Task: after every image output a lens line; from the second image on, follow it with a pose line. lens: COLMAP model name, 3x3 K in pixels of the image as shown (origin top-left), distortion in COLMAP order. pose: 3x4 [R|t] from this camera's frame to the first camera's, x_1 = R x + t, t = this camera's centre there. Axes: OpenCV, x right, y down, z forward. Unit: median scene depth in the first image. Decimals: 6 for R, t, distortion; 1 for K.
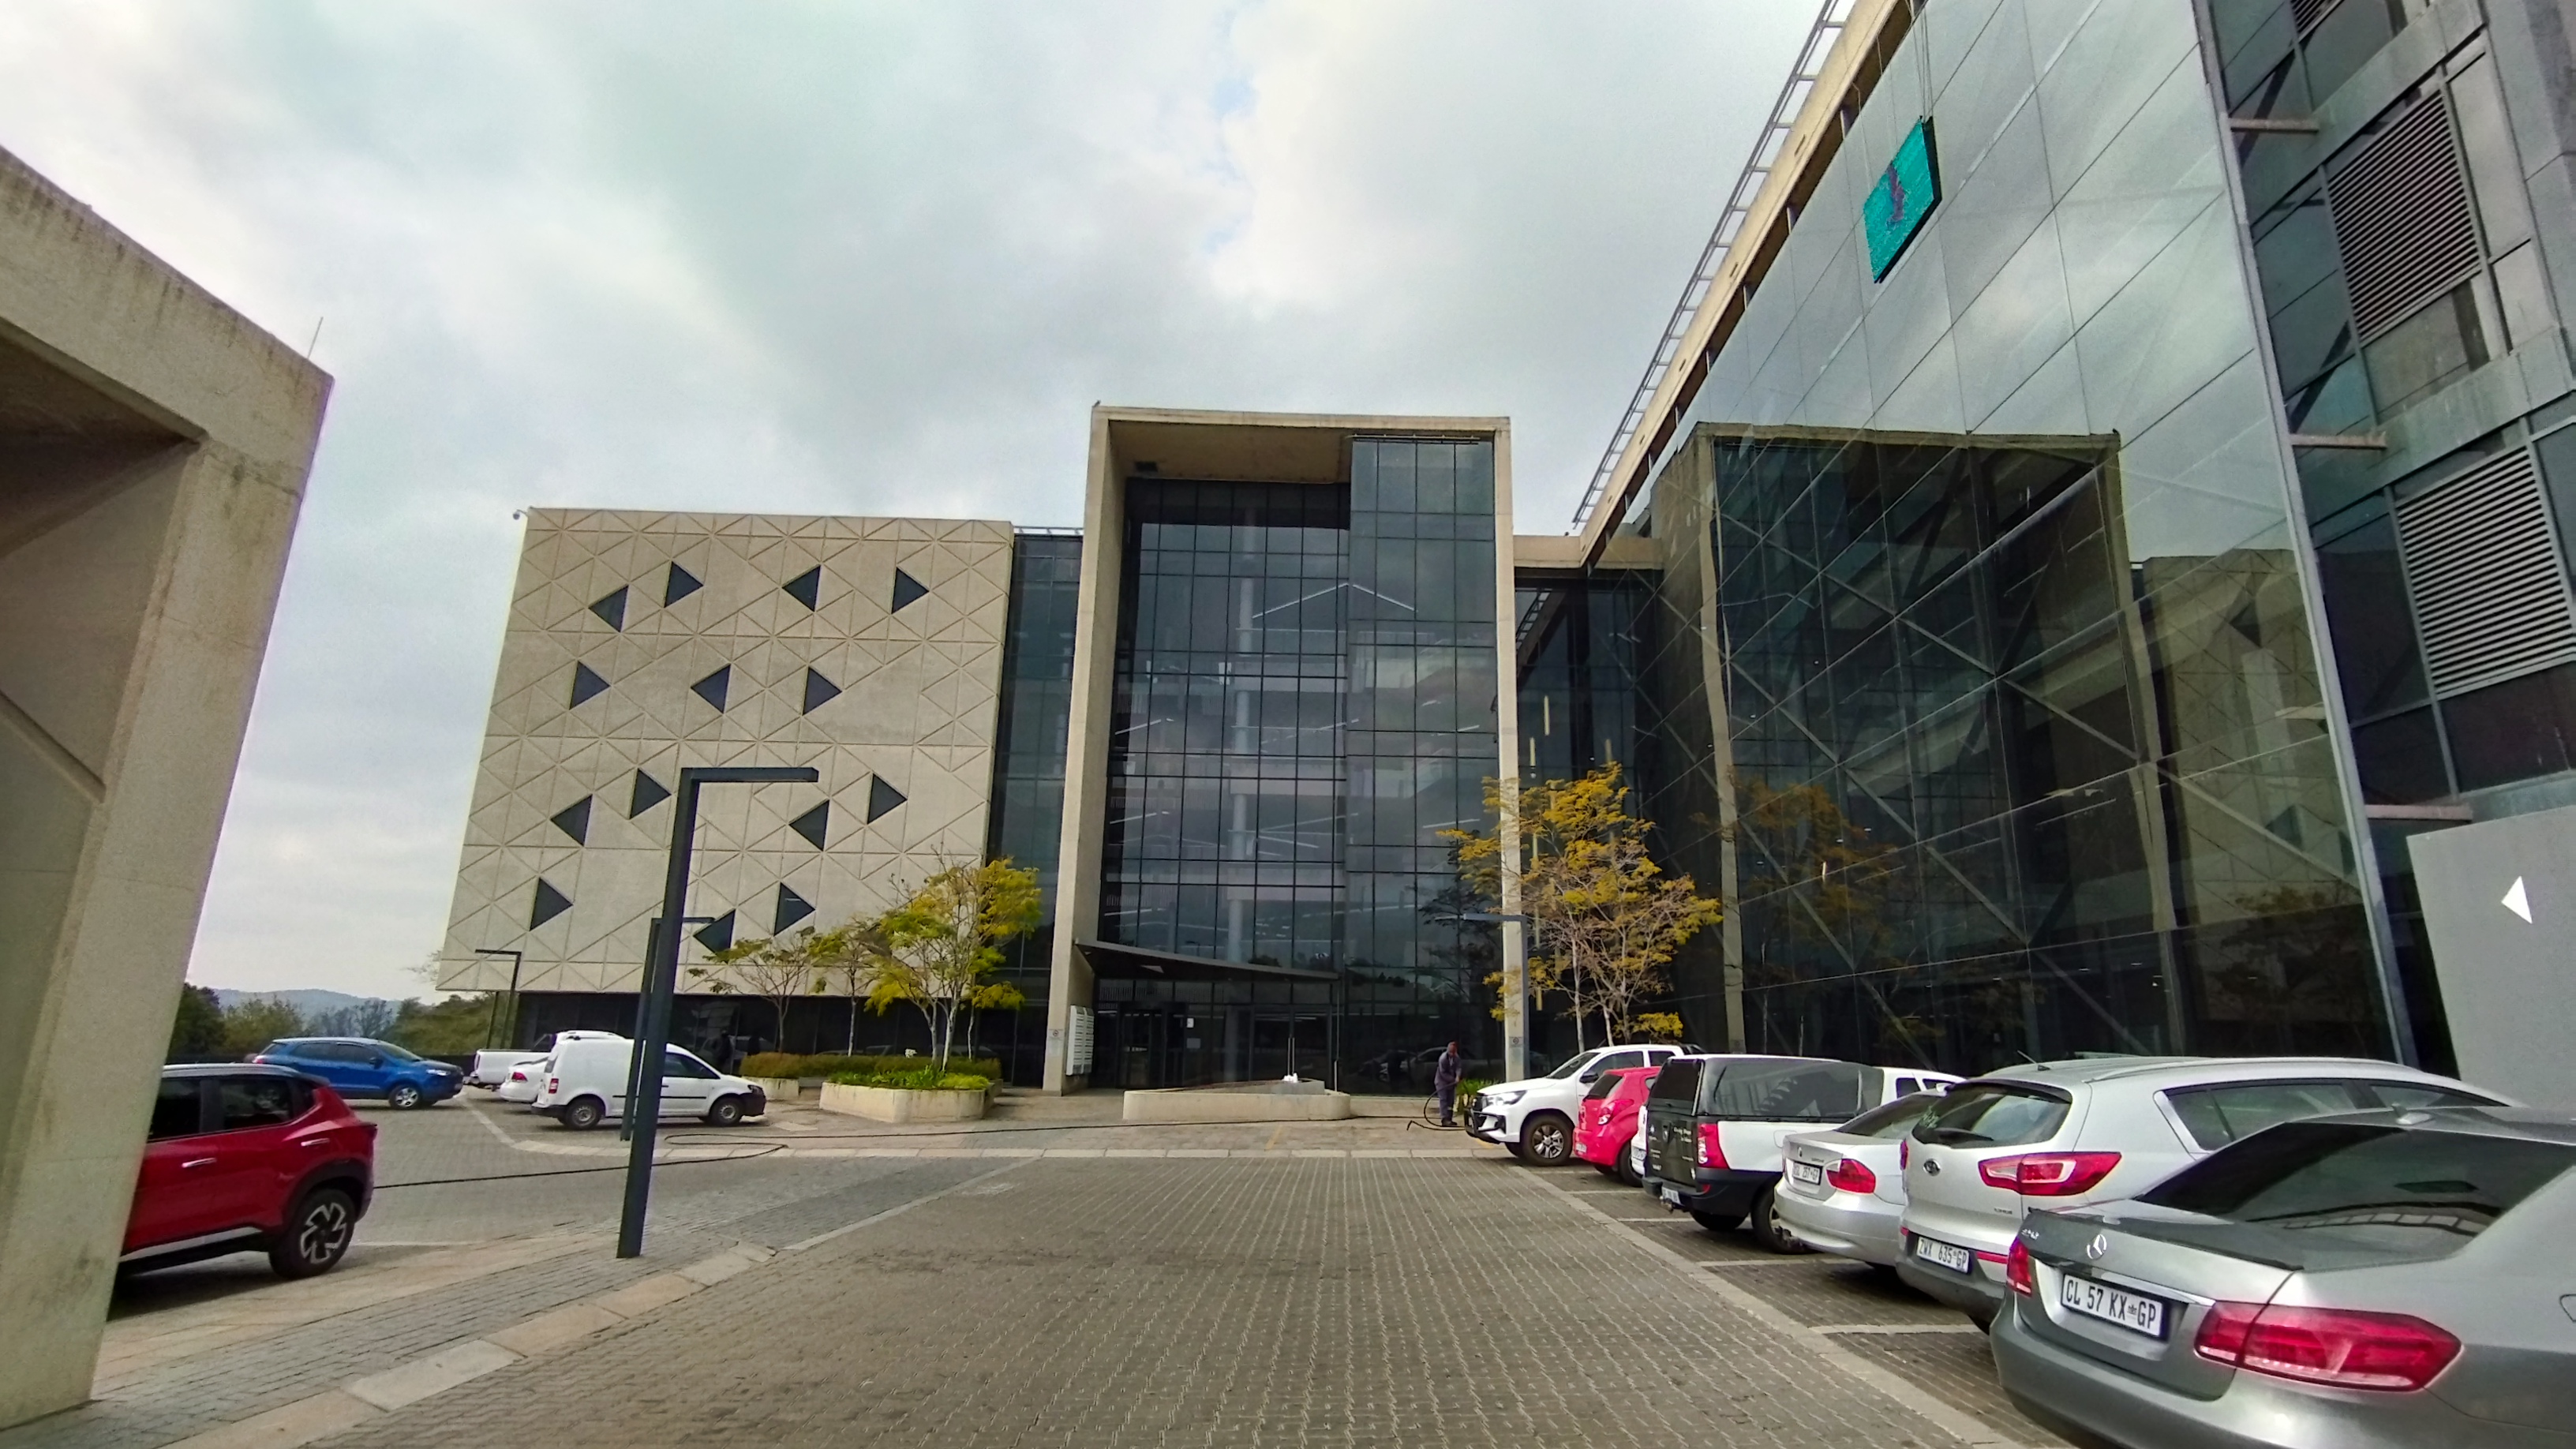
lens RADIAL K [[1205.5, 0, 1345.7], [0, 1205.5, 747.1], [0, 0, 1]] dist [0.004543, -0.001345]
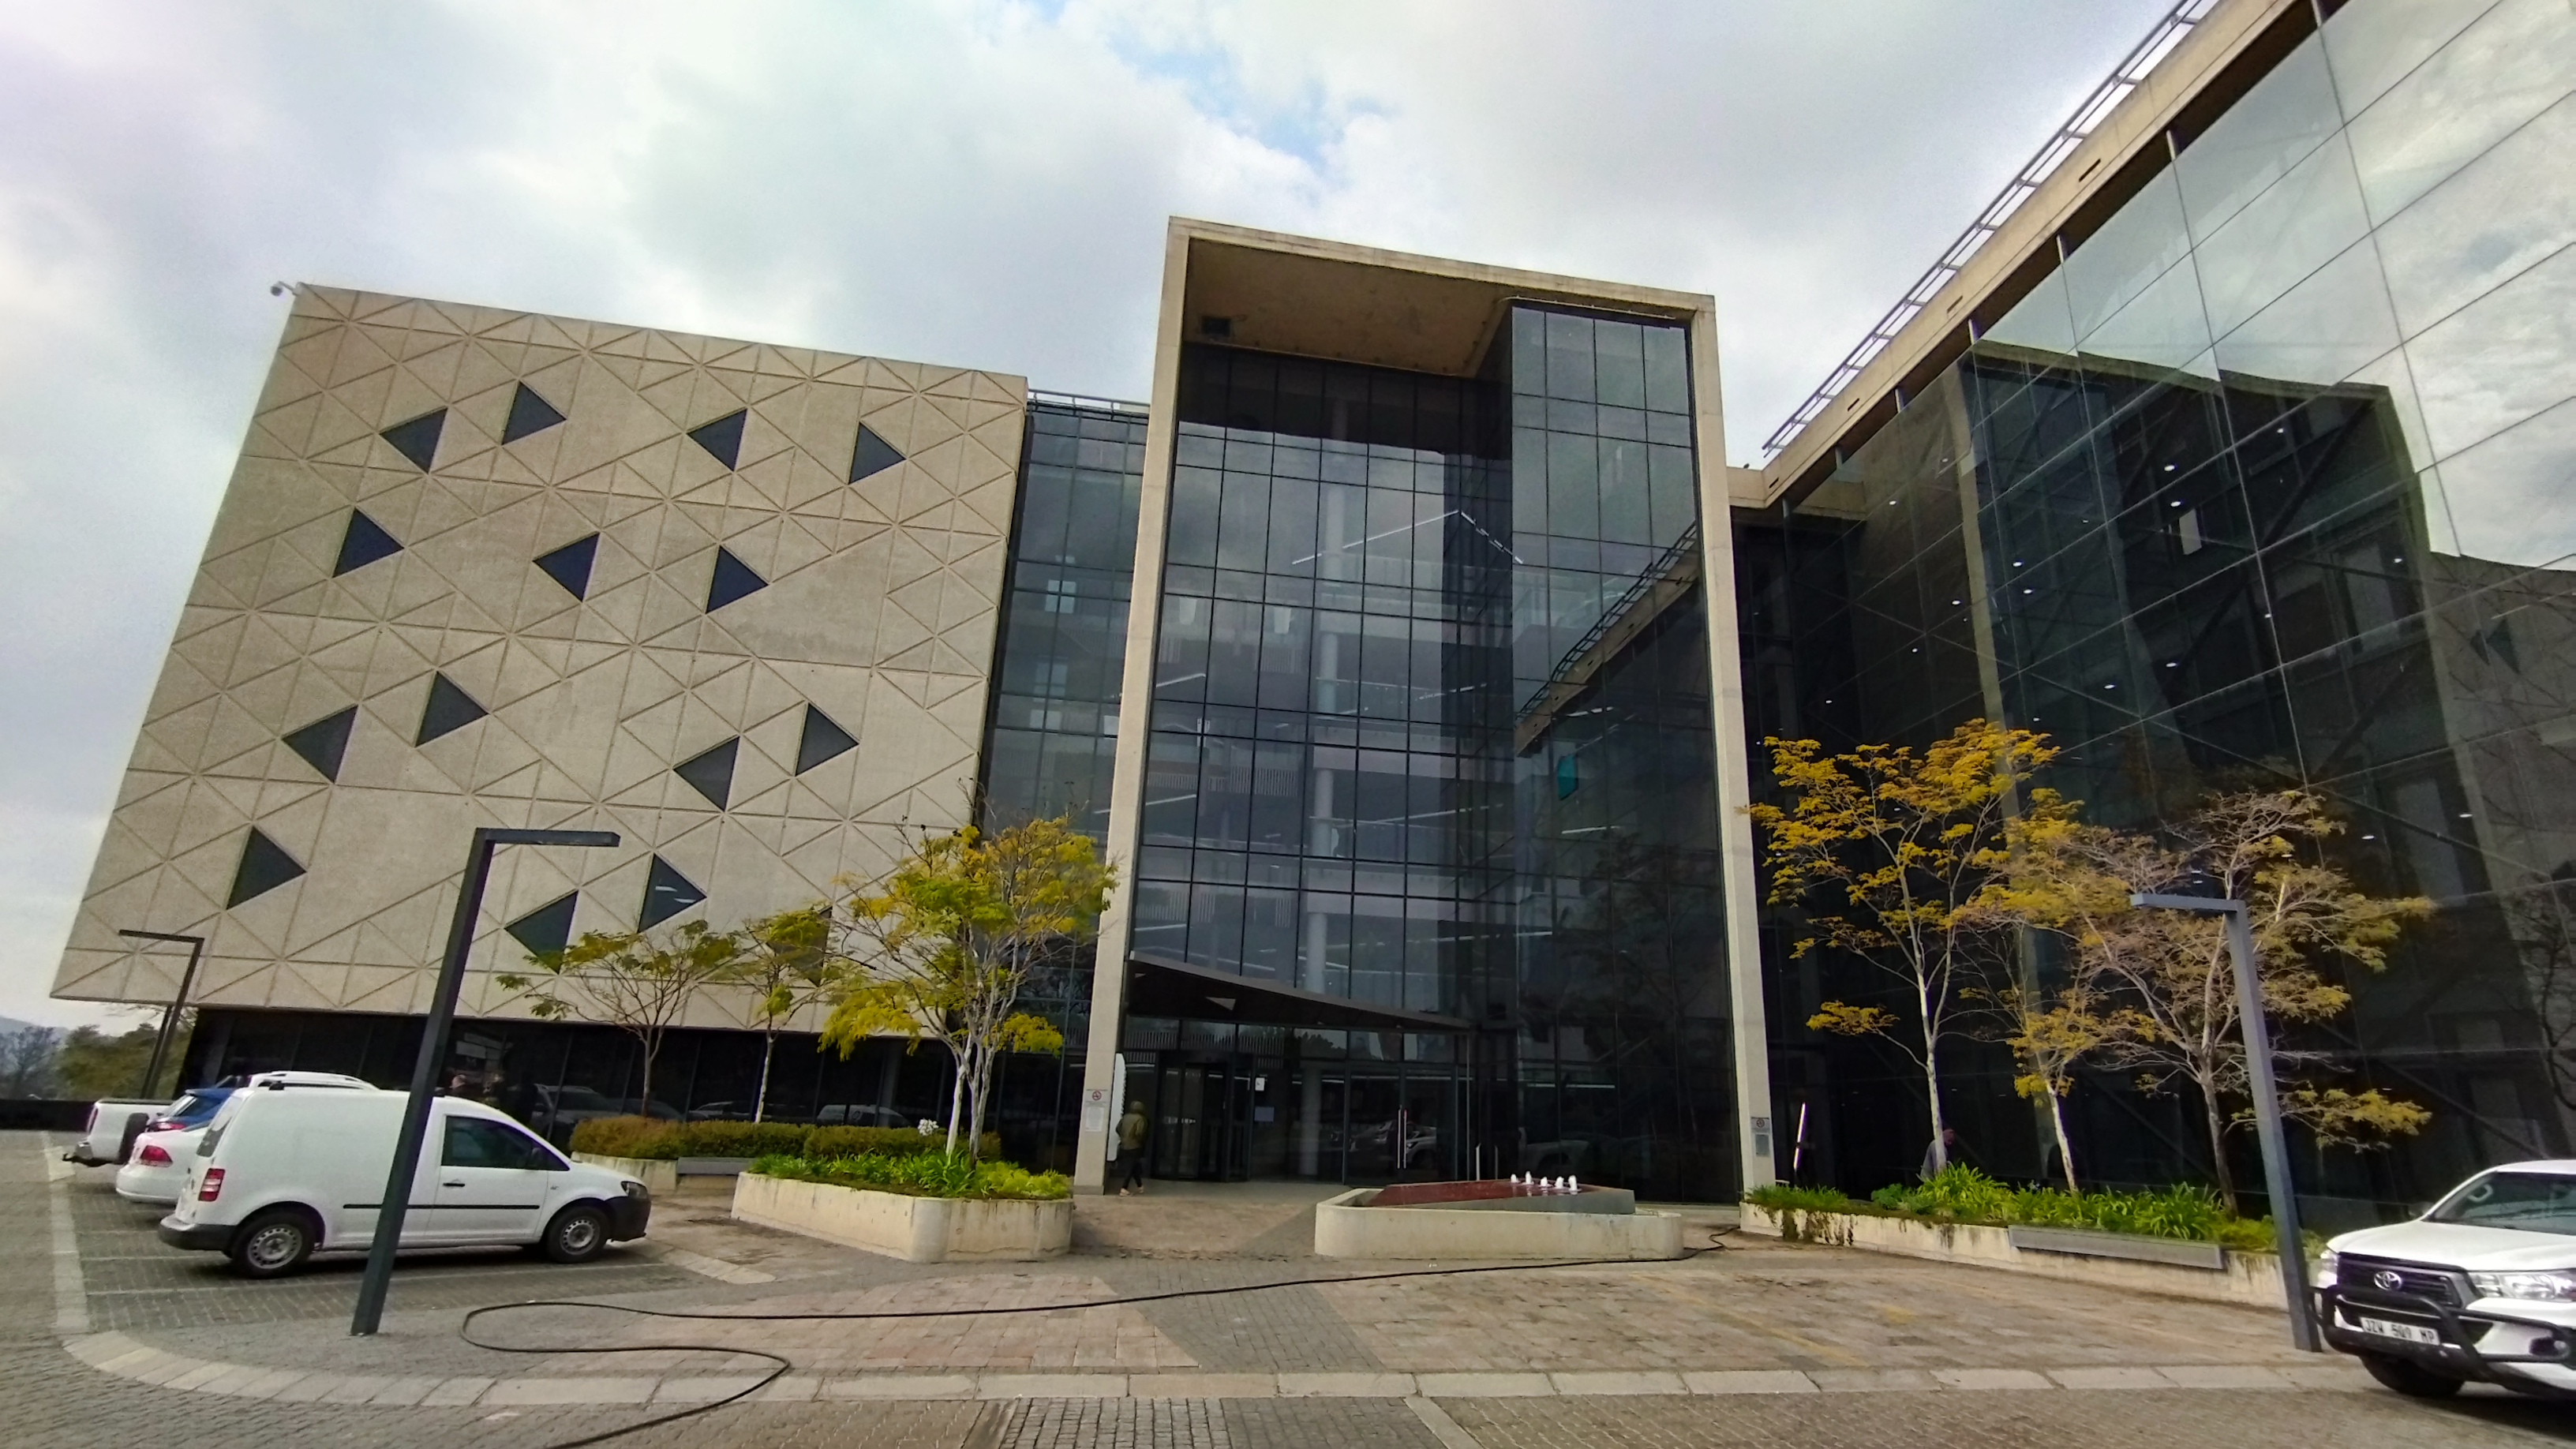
lens RADIAL K [[1184.9, 0, 1337.3], [0, 1184.9, 749.4], [0, 0, 1]] dist [0.000705, -0.000818]
pose [[0.989754, 0.061951, 0.128645, -0.181538], [-0.055039, 0.996878, -0.056612, 0.070006], [-0.131750, 0.048952, 0.990074, 0.298474]]
